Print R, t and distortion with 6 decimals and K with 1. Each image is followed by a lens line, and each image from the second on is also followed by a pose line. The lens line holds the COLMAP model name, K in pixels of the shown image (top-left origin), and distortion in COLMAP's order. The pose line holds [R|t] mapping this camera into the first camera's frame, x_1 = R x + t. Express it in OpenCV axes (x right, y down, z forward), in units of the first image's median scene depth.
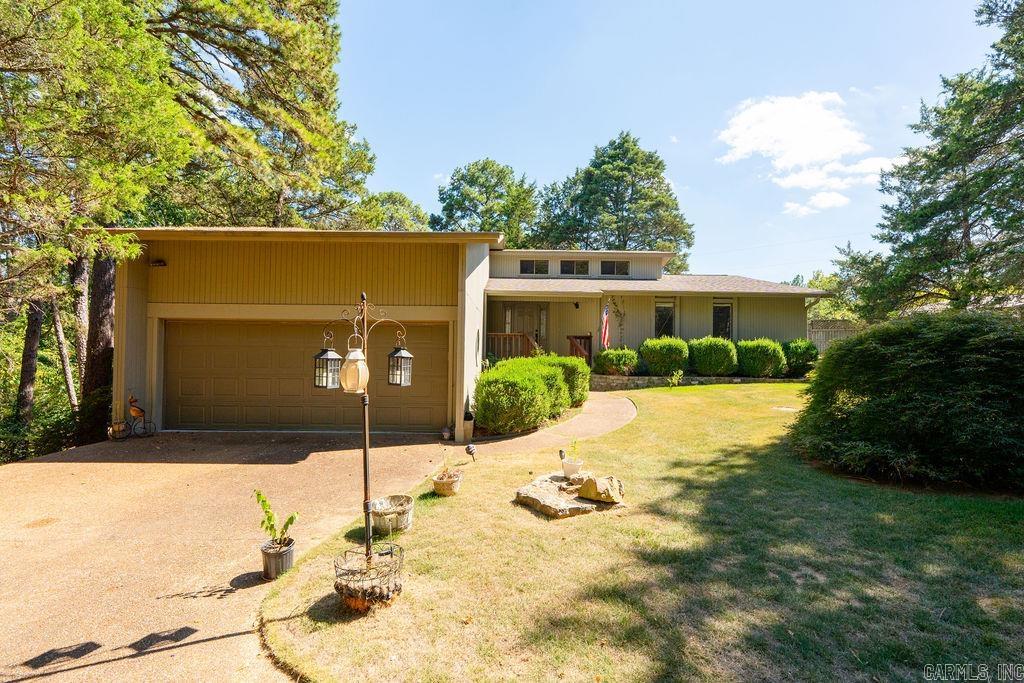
lens RADIAL K [[470.8, 0, 512.7], [0, 470.8, 341.0], [0, 0, 1]] dist [0.001652, 0.000383]
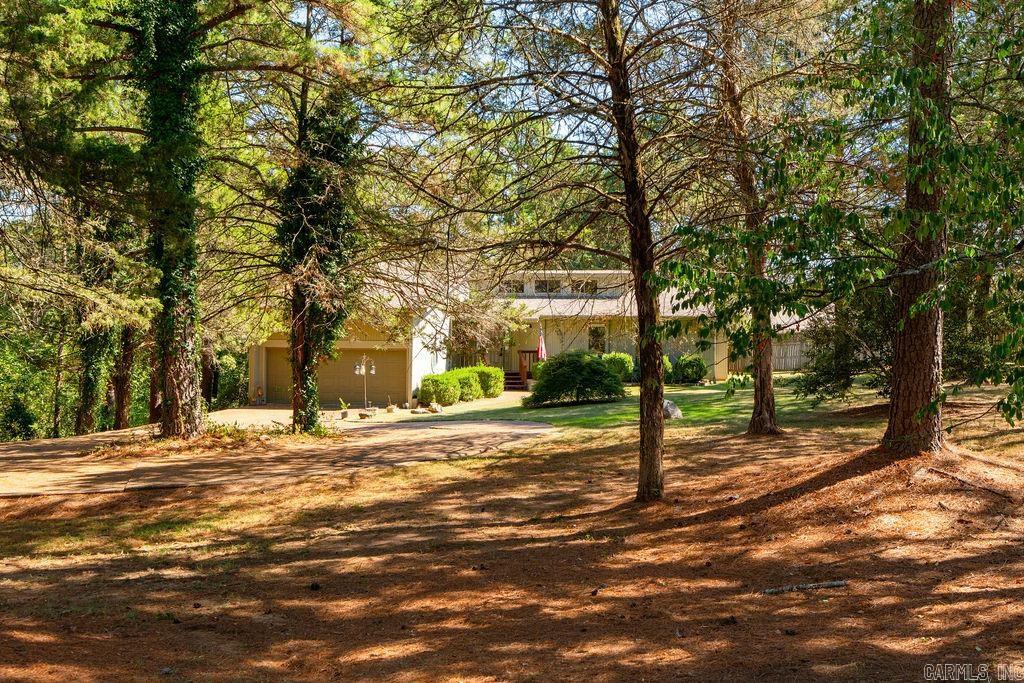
lens RADIAL K [[1025.1, 0, 511.5], [0, 1025.1, 344.9], [0, 0, 1]] dist [0.013977, 0.000000]
pose [[0.986365, 0.001269, -0.164567, 0.604100], [0.001293, 0.999880, 0.015460, -0.074619], [0.164567, -0.015462, 0.986245, -1.900282]]
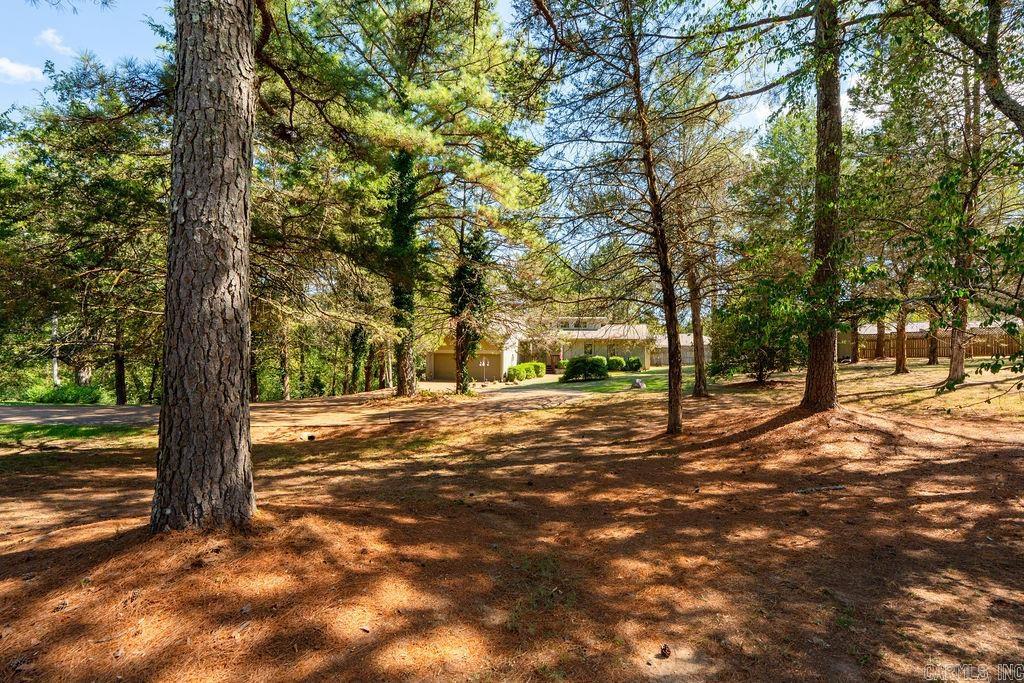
lens RADIAL K [[470.8, 0, 512.8], [0, 470.8, 338.8], [0, 0, 1]] dist [0.001652, 0.000383]
pose [[0.979242, -0.001437, -0.202692, 0.489022], [-0.001454, 0.999899, -0.014110, -0.069980], [0.202692, 0.014112, 0.979141, -1.829221]]
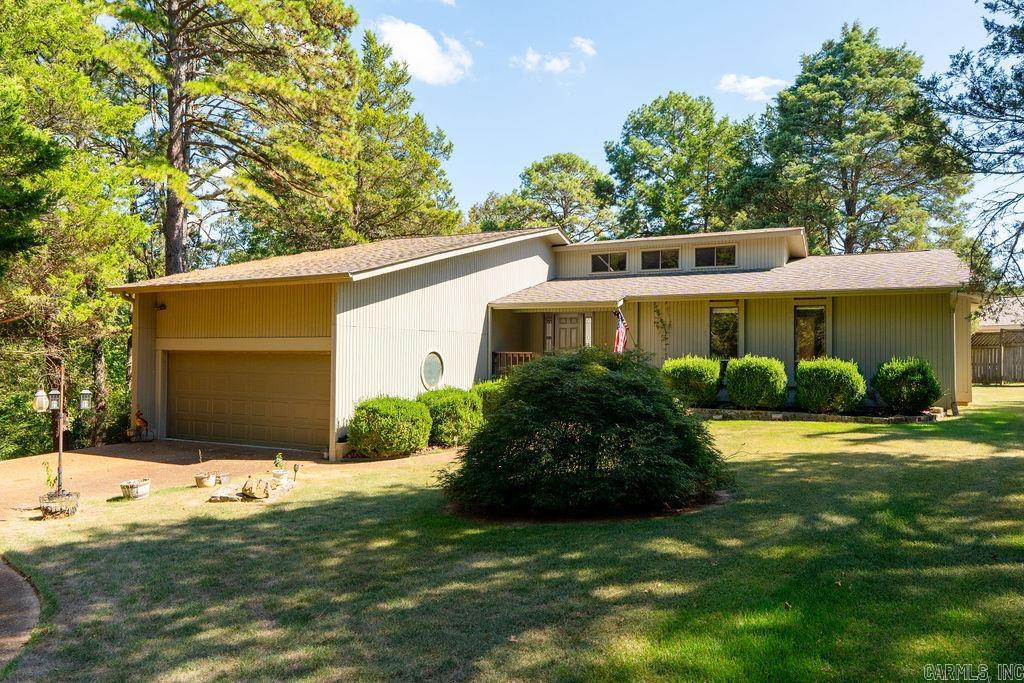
lens RADIAL K [[709.7, 0, 513.4], [0, 709.7, 340.5], [0, 0, 1]] dist [0.003328, 0.000859]
pose [[0.884592, -0.012481, -0.466199, 0.605683], [0.012990, 0.999913, -0.002121, -0.035406], [0.466185, -0.004180, 0.884677, -0.162353]]
